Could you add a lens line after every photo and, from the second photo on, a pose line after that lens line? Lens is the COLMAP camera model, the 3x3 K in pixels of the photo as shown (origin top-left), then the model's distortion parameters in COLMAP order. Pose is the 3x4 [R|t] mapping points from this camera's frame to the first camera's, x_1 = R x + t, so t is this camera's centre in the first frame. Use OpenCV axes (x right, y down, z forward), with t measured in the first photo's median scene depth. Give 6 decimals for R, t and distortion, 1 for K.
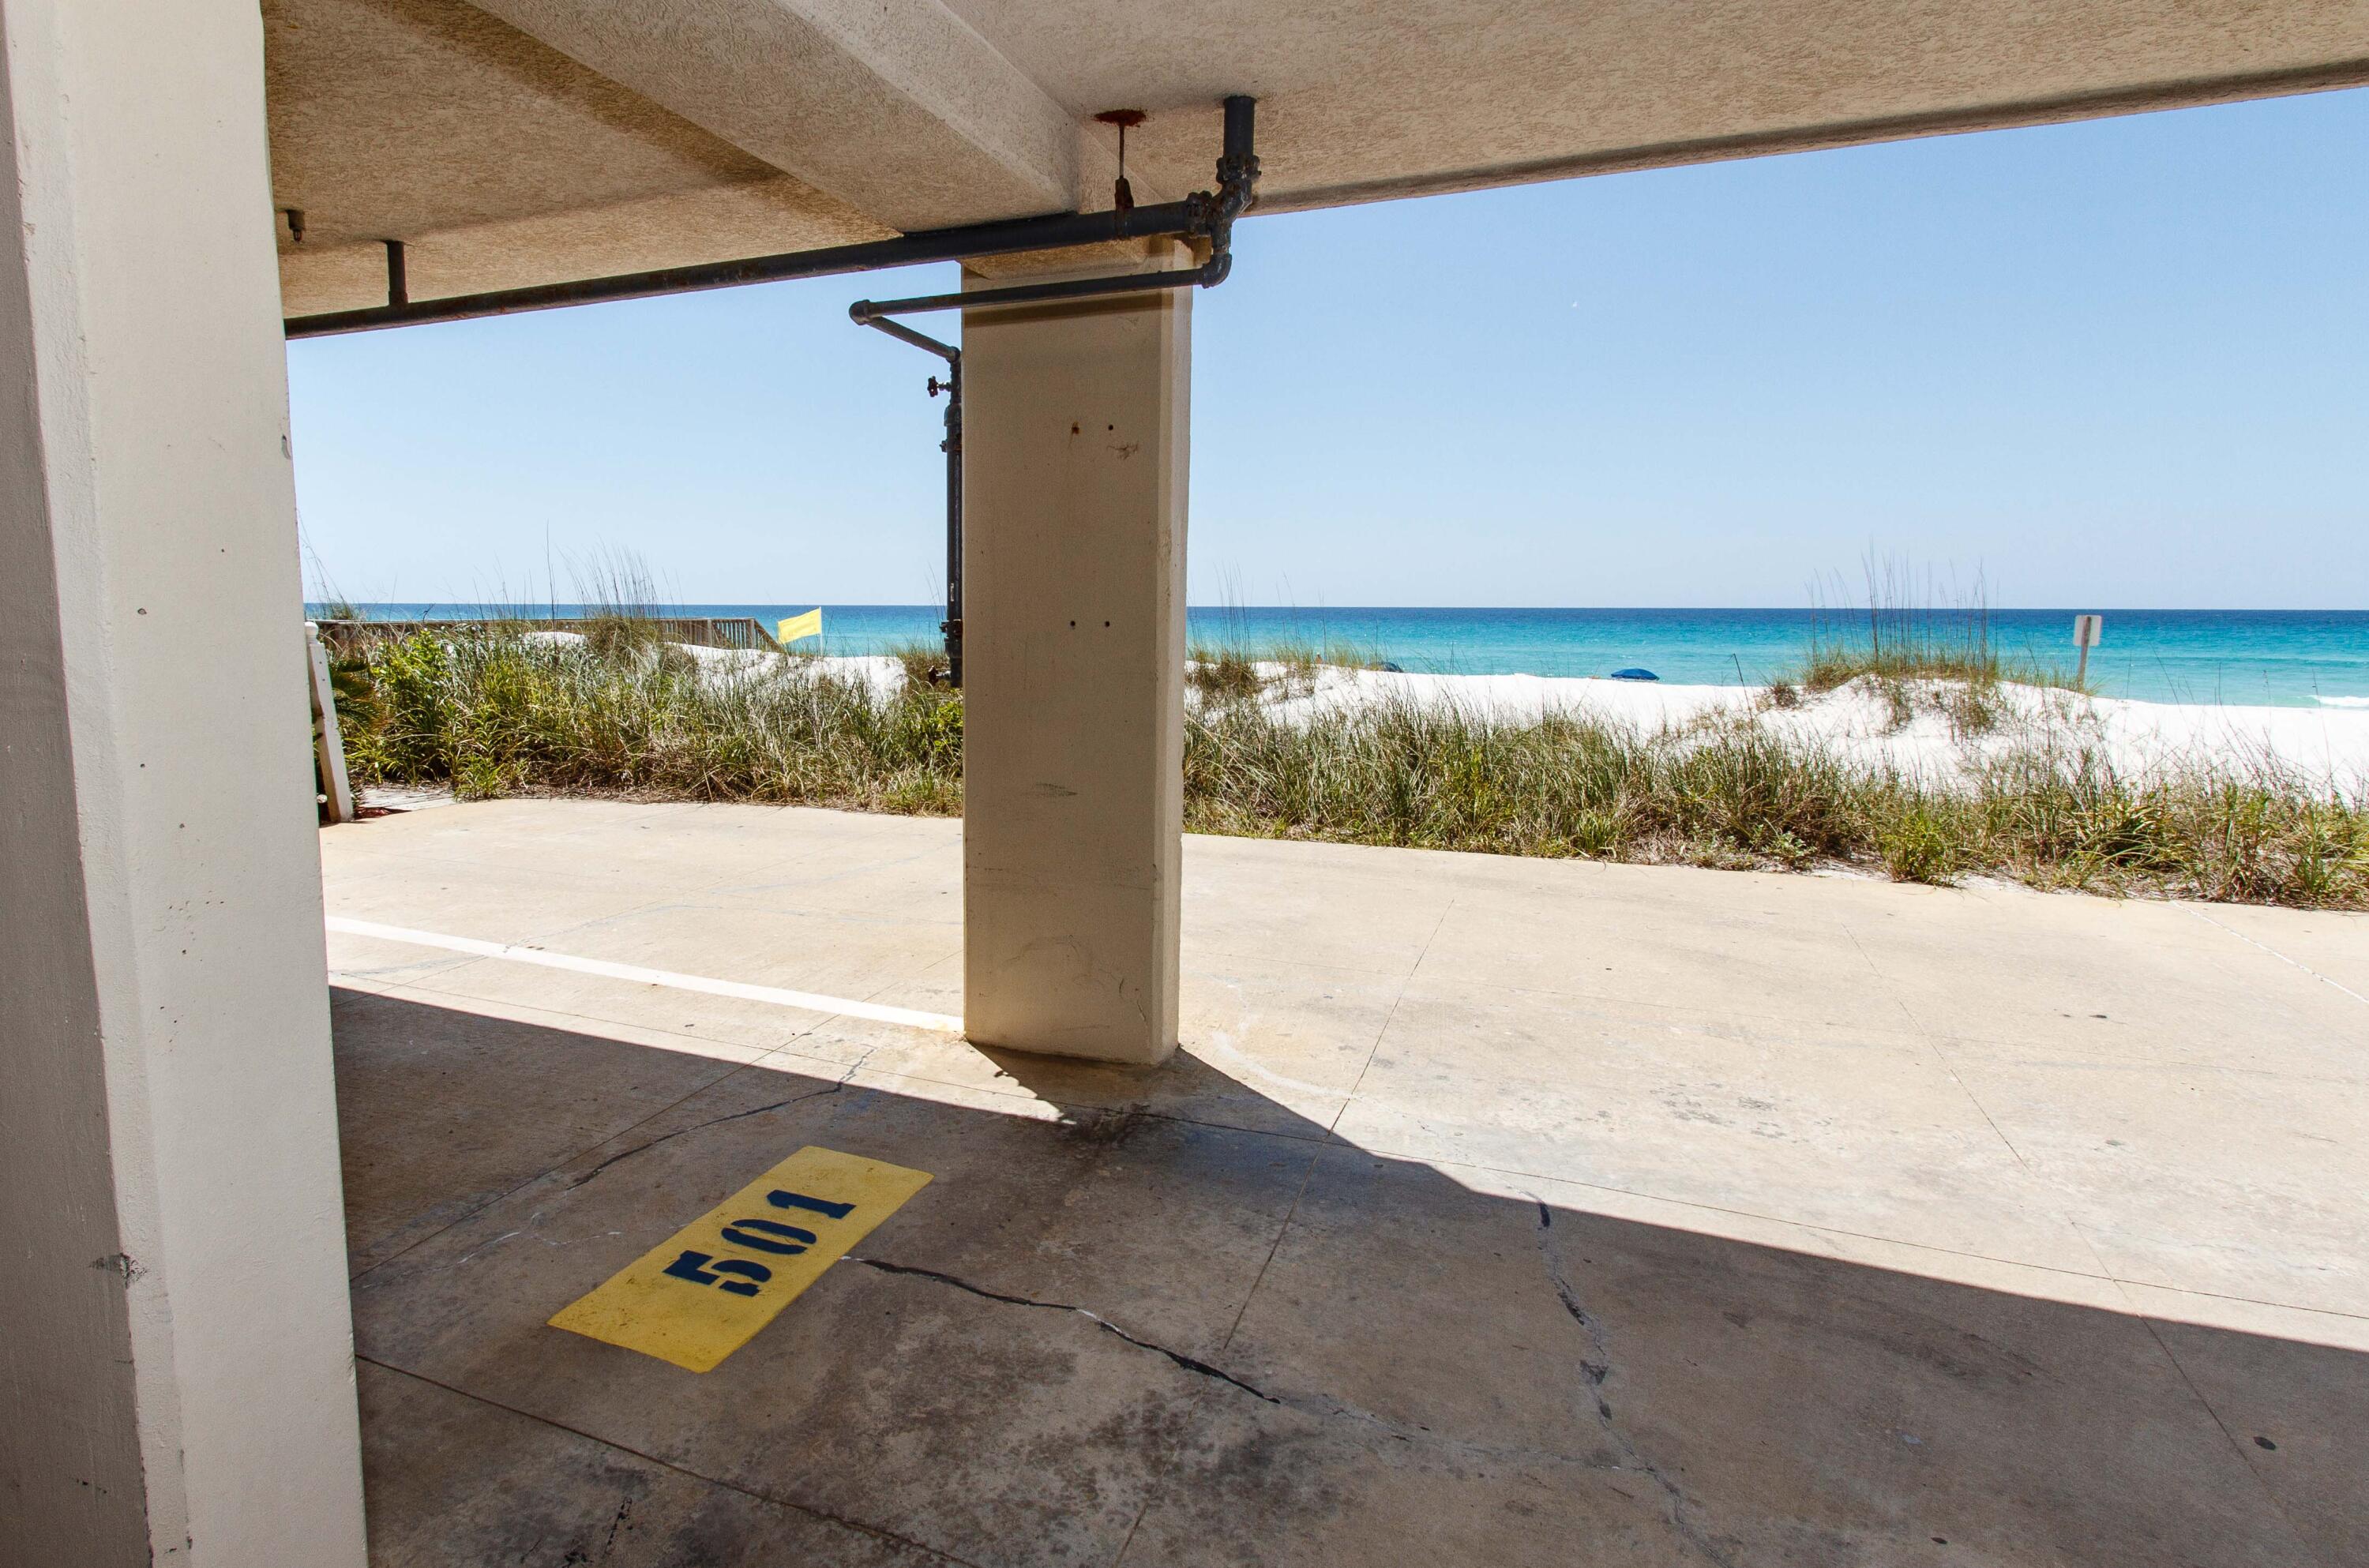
lens RADIAL K [[1074.7, 0, 1187.8], [0, 1074.7, 717.3], [0, 0, 1]] dist [0.005221, -0.000277]
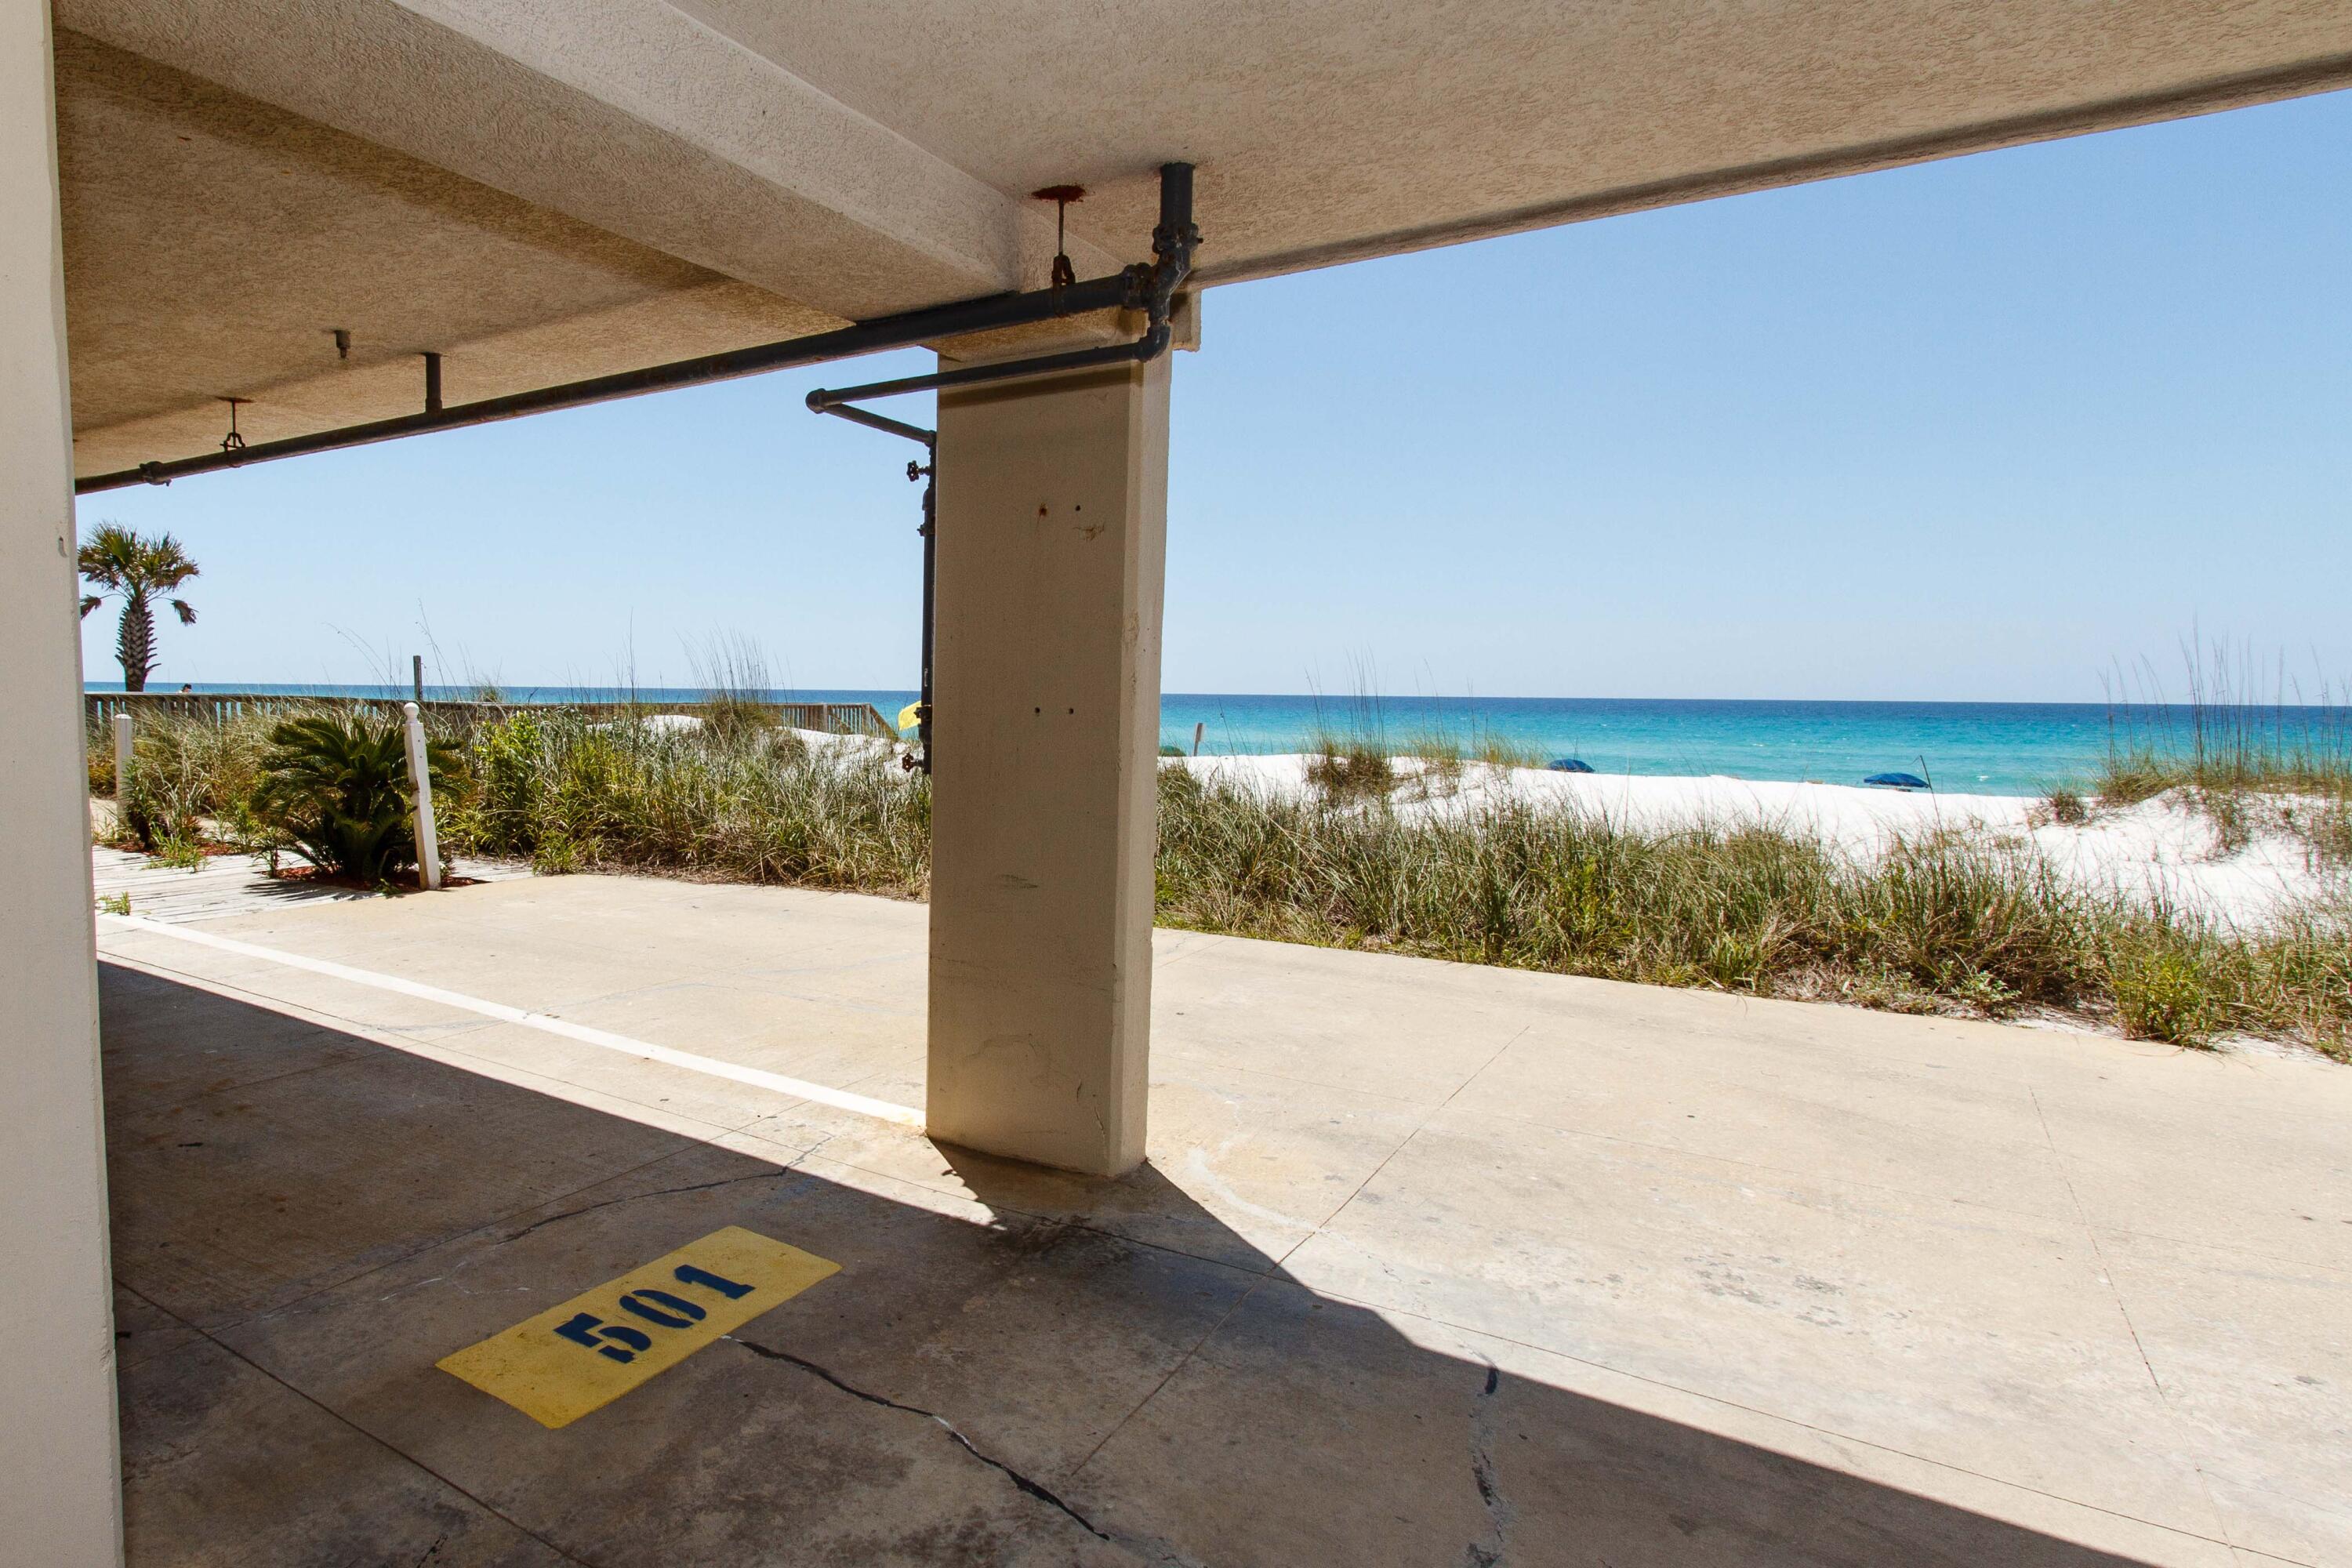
lens RADIAL K [[1162.7, 0, 1176.0], [0, 1162.7, 784.0], [0, 0, 1]] dist [0.003205, 0.000253]
pose [[0.982680, 0.021373, -0.184072, 0.219358], [-0.026285, 0.999359, -0.024287, 0.001332], [0.183435, 0.028705, 0.982613, -0.003606]]
